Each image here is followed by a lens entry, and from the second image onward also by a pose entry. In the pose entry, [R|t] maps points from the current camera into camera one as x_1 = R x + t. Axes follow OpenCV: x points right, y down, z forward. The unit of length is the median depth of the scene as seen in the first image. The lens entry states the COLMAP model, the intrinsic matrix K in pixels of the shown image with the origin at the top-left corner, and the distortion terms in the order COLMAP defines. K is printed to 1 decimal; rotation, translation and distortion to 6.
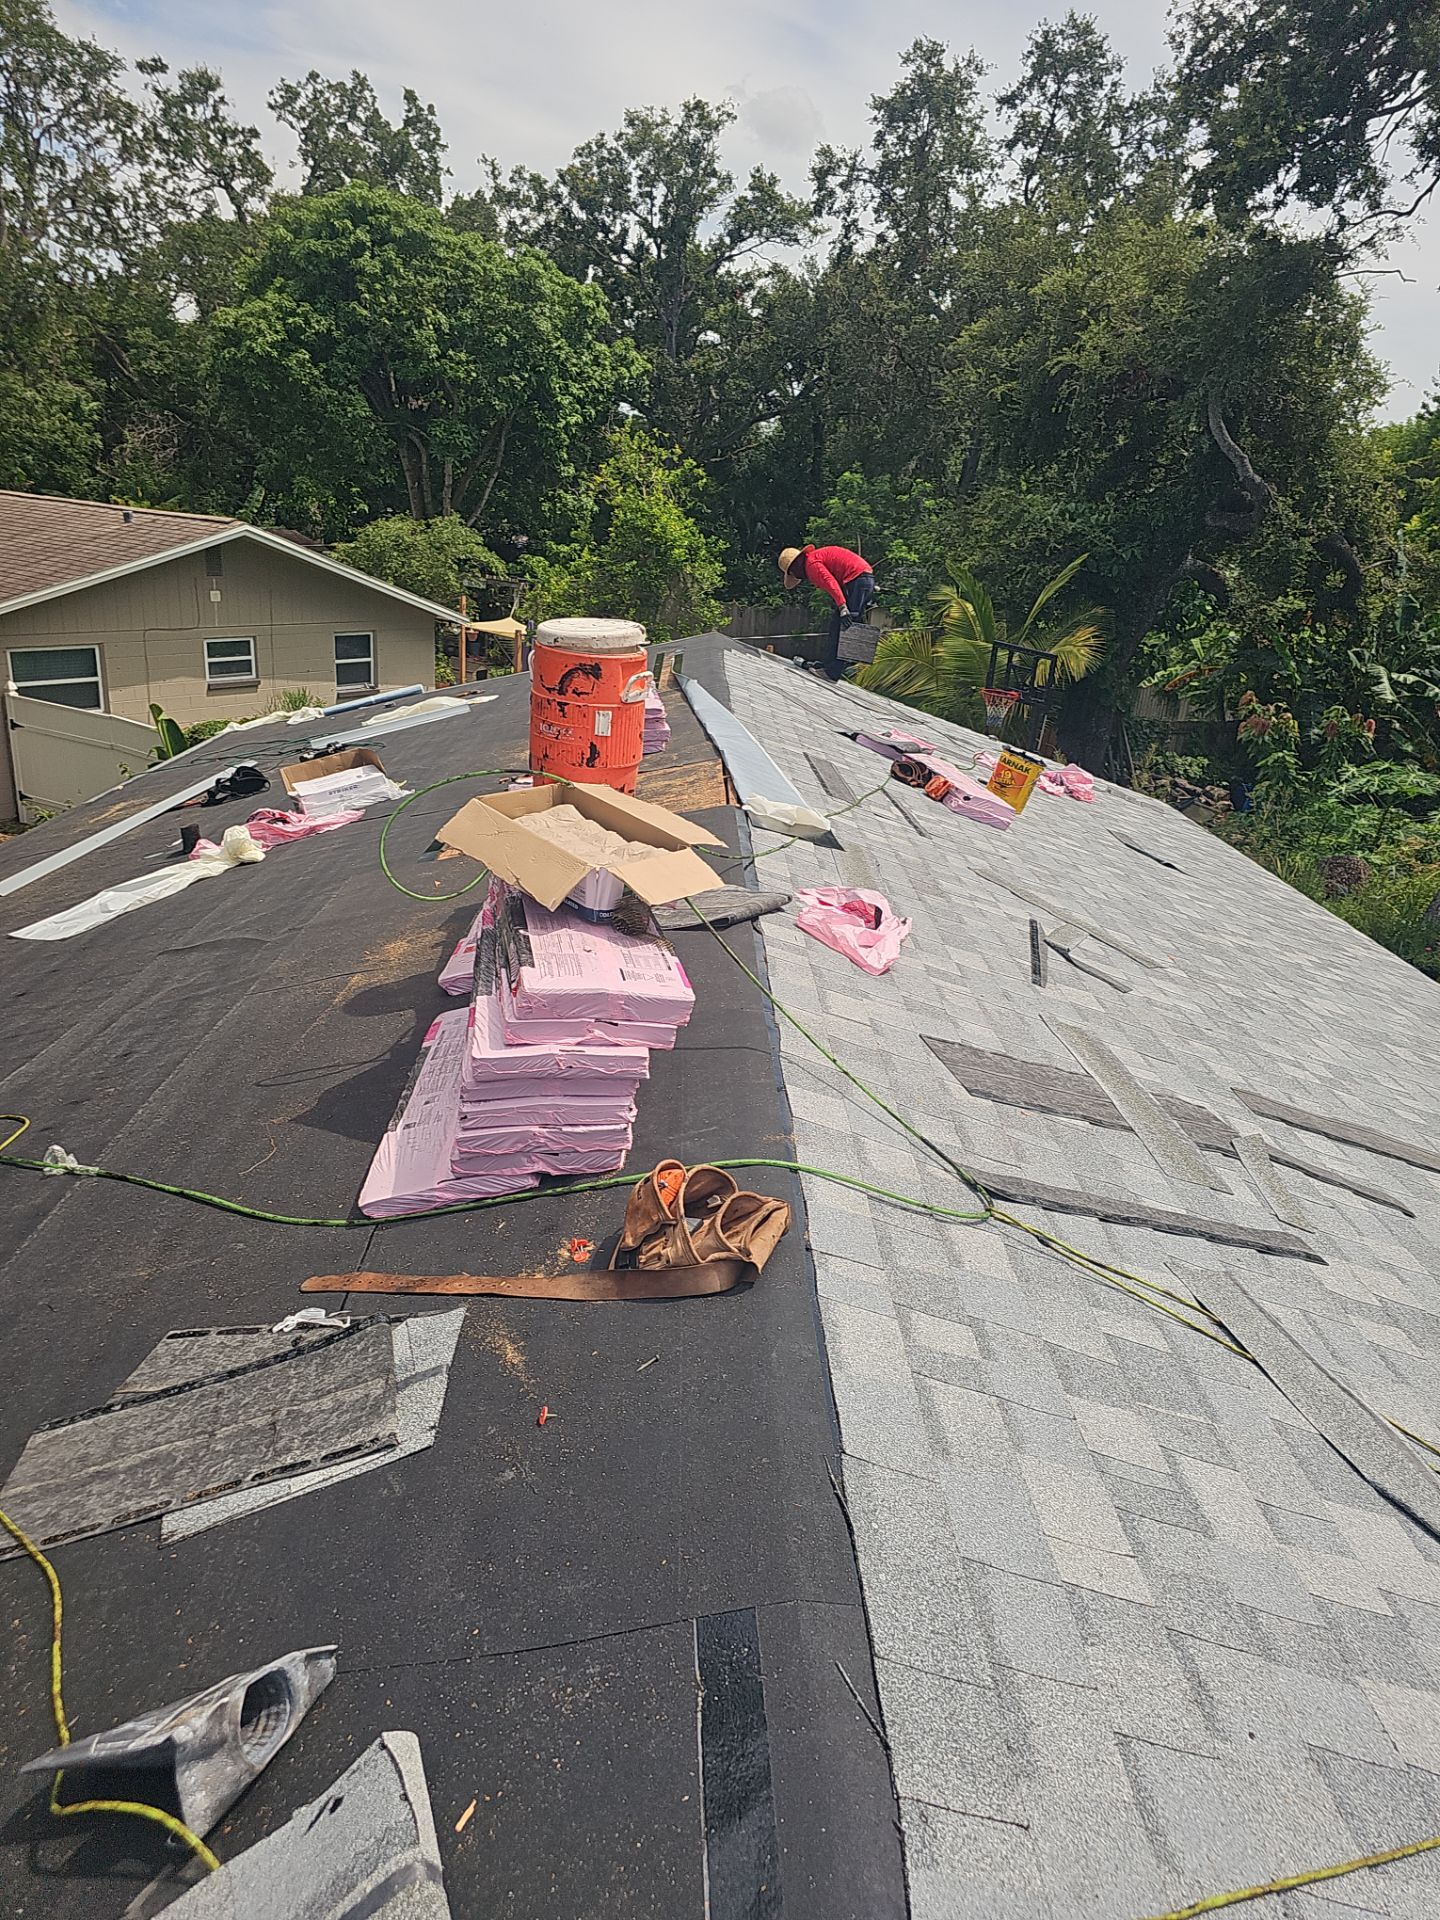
lens RADIAL K [[1298.2, 0, 720.0], [0, 1298.2, 960.0], [0, 0, 1]] dist [0.066843, -0.045638]
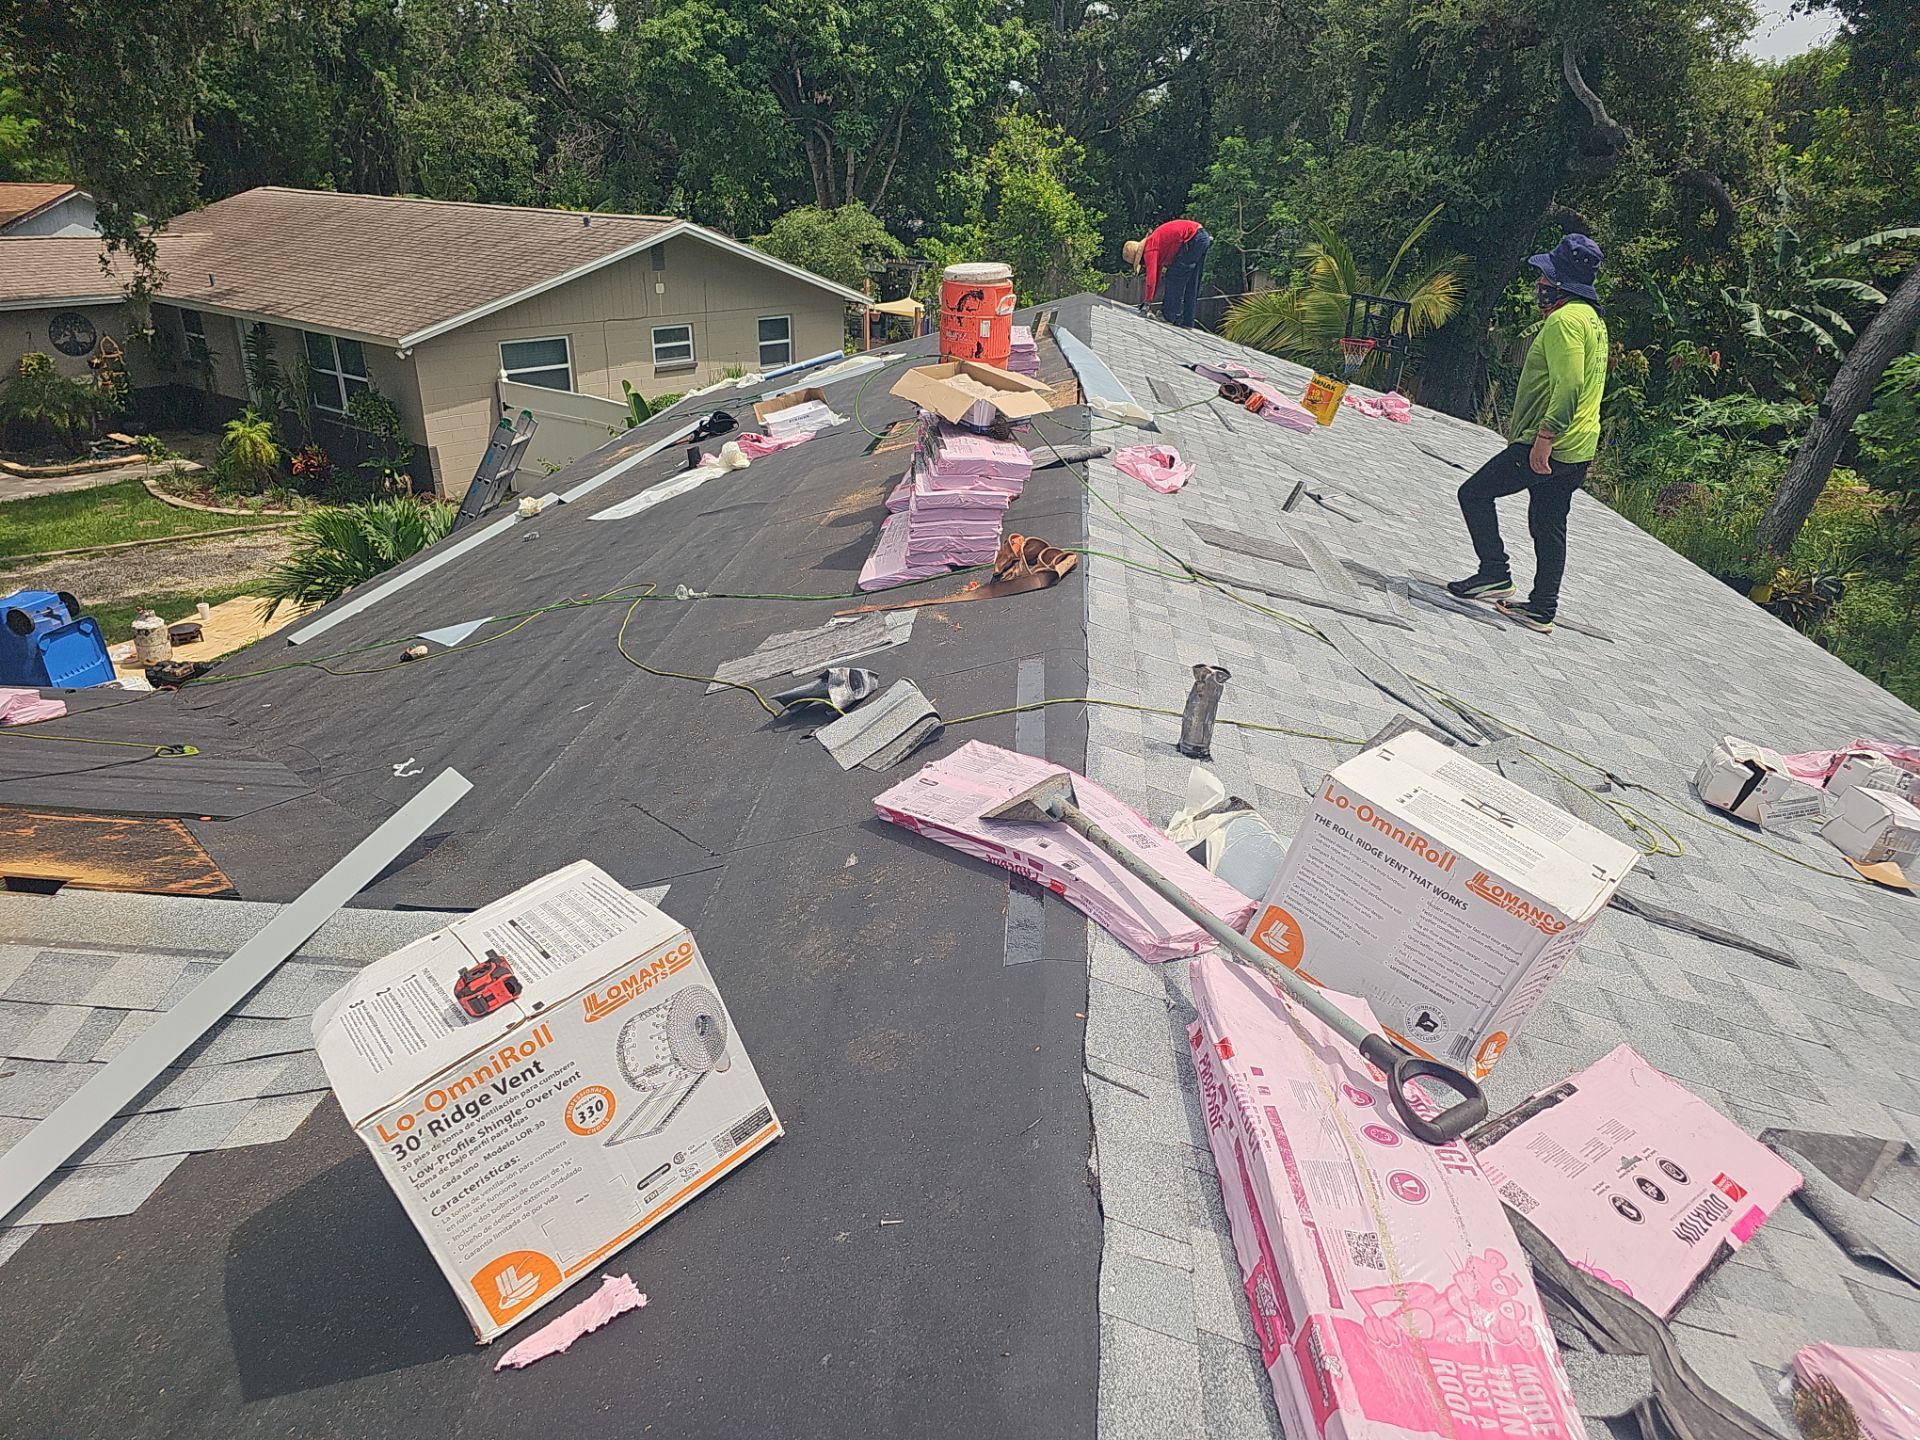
lens RADIAL K [[1174.2, 0, 960.0], [0, 1174.2, 720.0], [0, 0, 1]] dist [0.047867, -0.032158]
pose [[0.992519, -0.002789, -0.122062, 0.027814], [0.013943, 0.995787, 0.090626, 0.082937], [0.121295, -0.091650, 0.988376, -0.243663]]
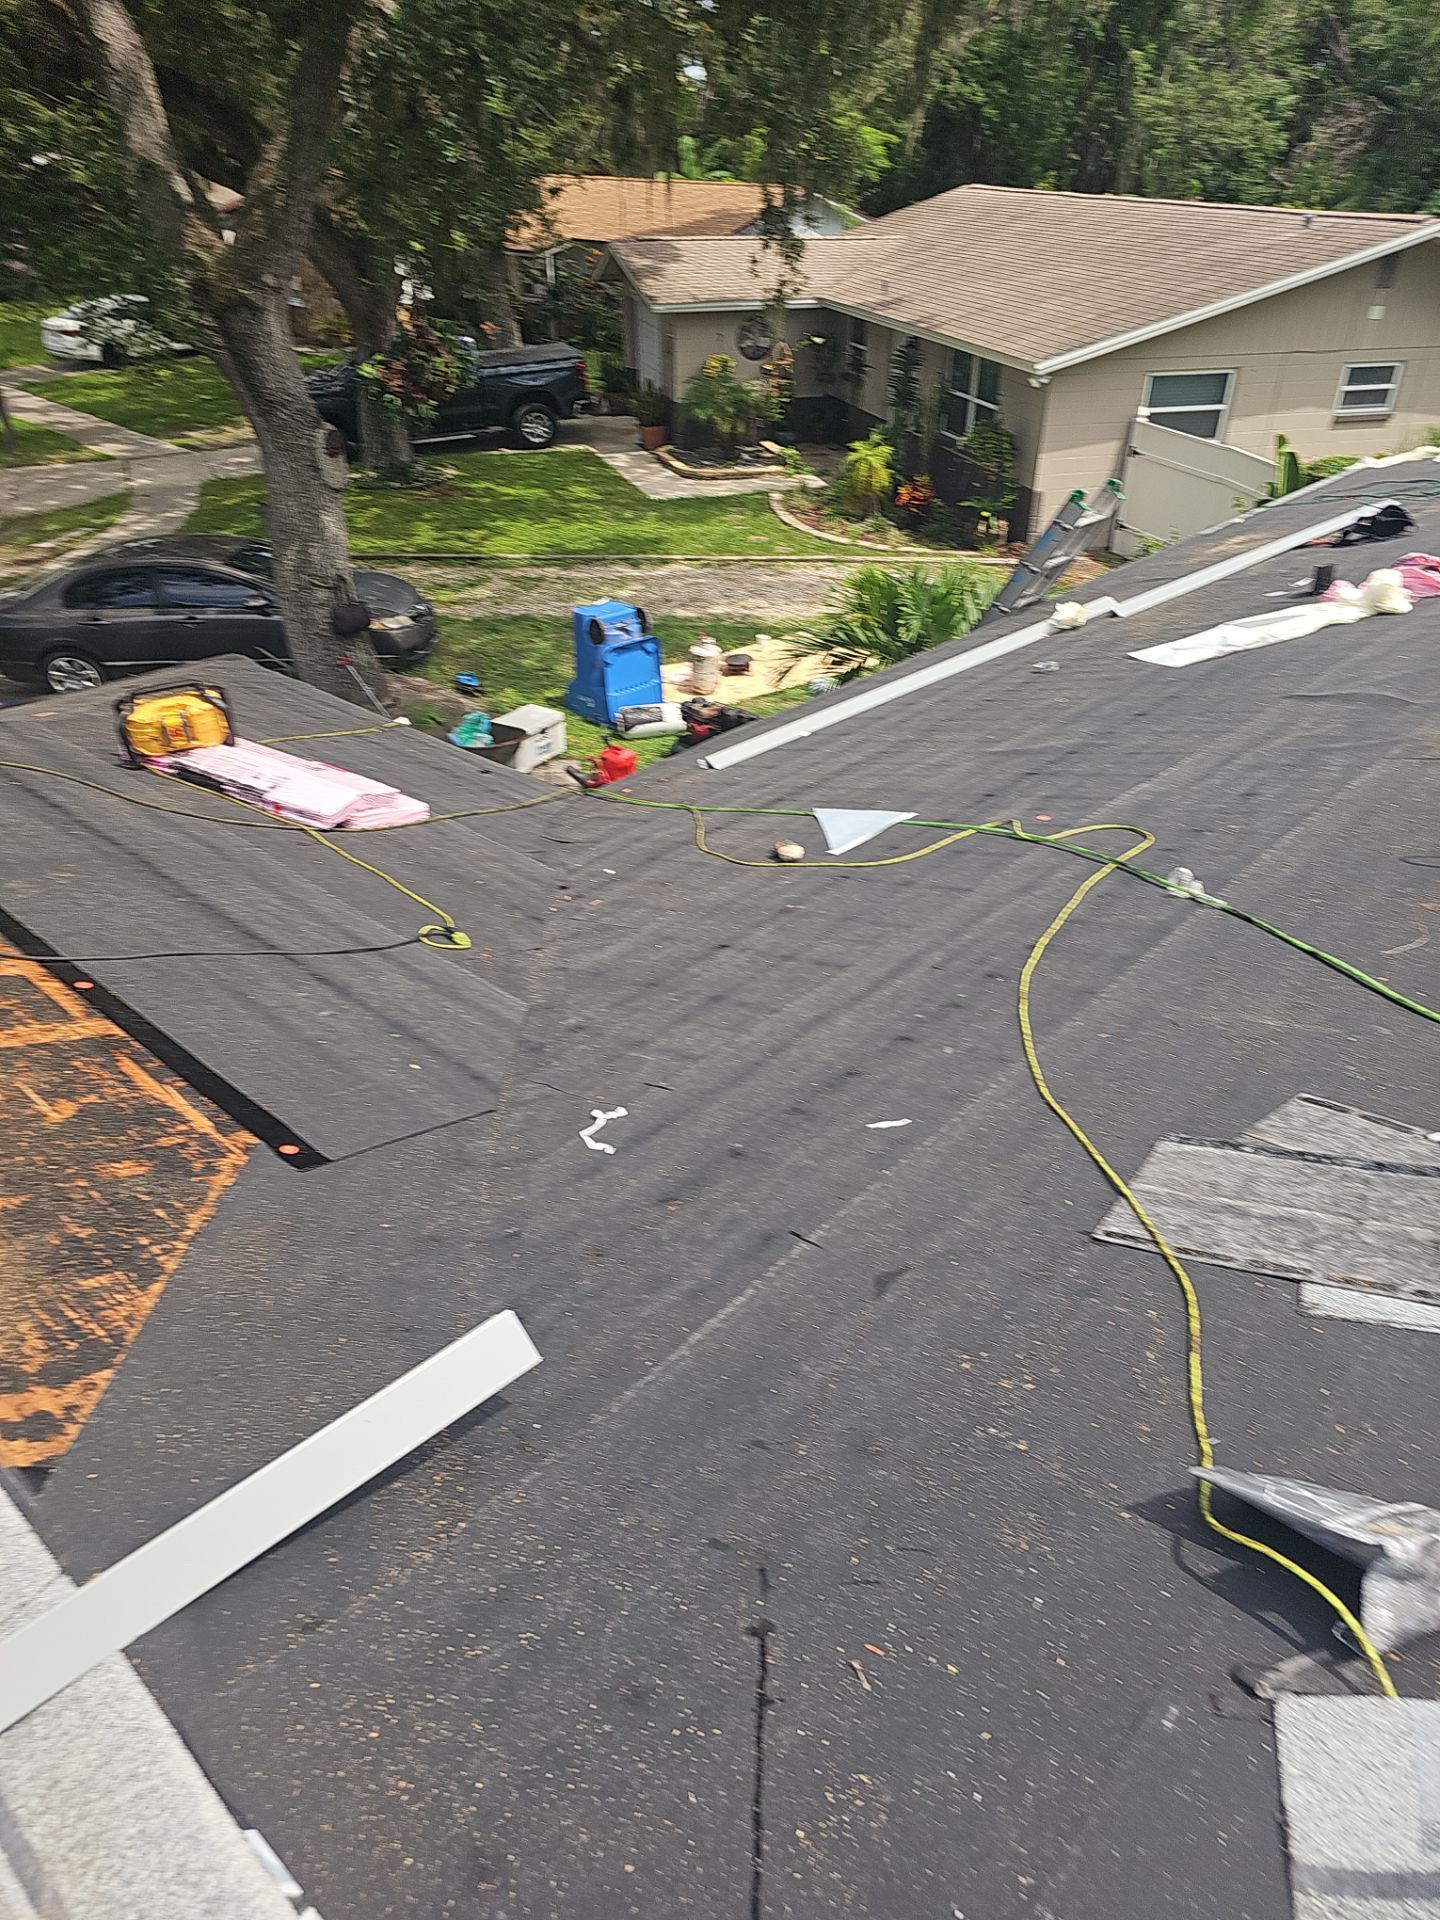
lens RADIAL K [[1312.1, 0, 721.7], [0, 1312.1, 946.6], [0, 0, 1]] dist [0.066963, -0.049995]
pose [[0.721019, 0.296896, -0.626087, -0.050108], [-0.185770, 0.953302, 0.238127, 0.010576], [0.667549, -0.055385, 0.742503, 0.006719]]
